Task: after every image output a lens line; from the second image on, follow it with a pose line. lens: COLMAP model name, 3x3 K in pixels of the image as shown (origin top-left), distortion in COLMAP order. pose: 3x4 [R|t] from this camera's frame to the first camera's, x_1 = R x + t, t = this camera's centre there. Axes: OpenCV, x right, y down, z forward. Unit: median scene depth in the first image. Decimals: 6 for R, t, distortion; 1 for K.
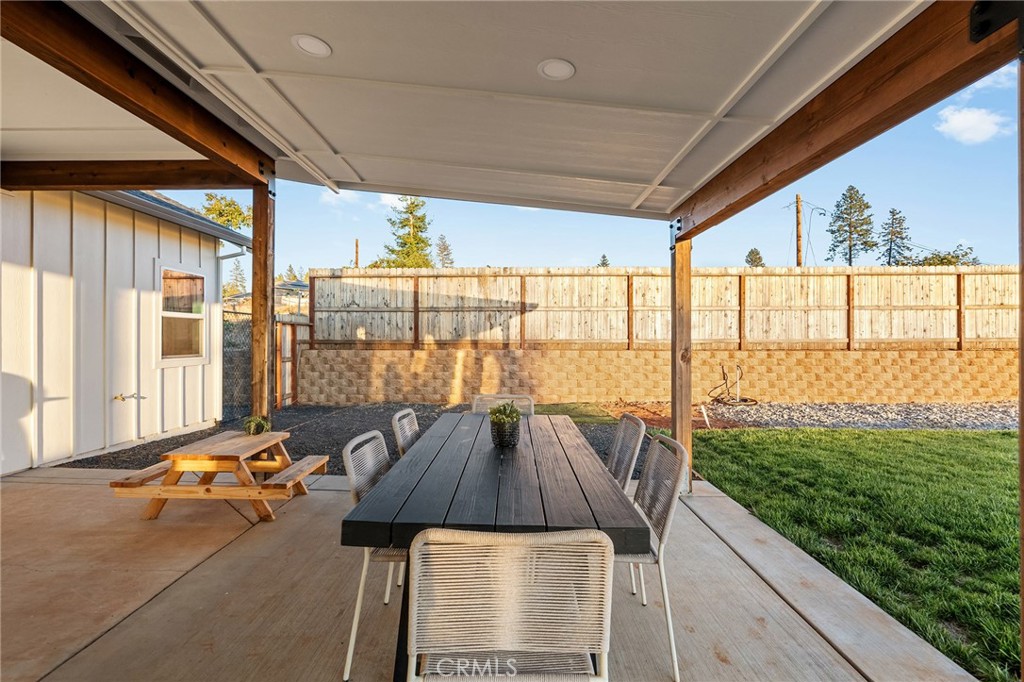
lens RADIAL K [[491.2, 0, 492.2], [0, 491.2, 337.0], [0, 0, 1]] dist [0.000395, 0.000304]
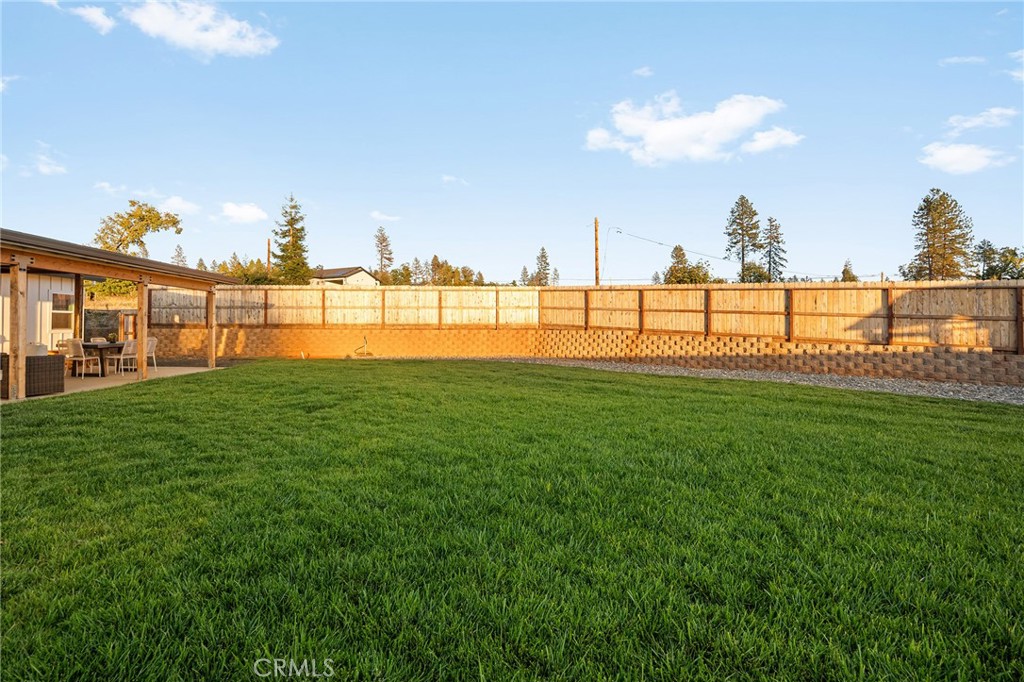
lens RADIAL K [[477.7, 0, 497.9], [0, 477.7, 323.0], [0, 0, 1]] dist [-0.039664, 0.014238]
pose [[0.993134, 0.002991, 0.116946, 0.225217], [-0.002438, 0.999985, -0.004873, 0.003219], [-0.116959, 0.004554, 0.993126, -0.278791]]
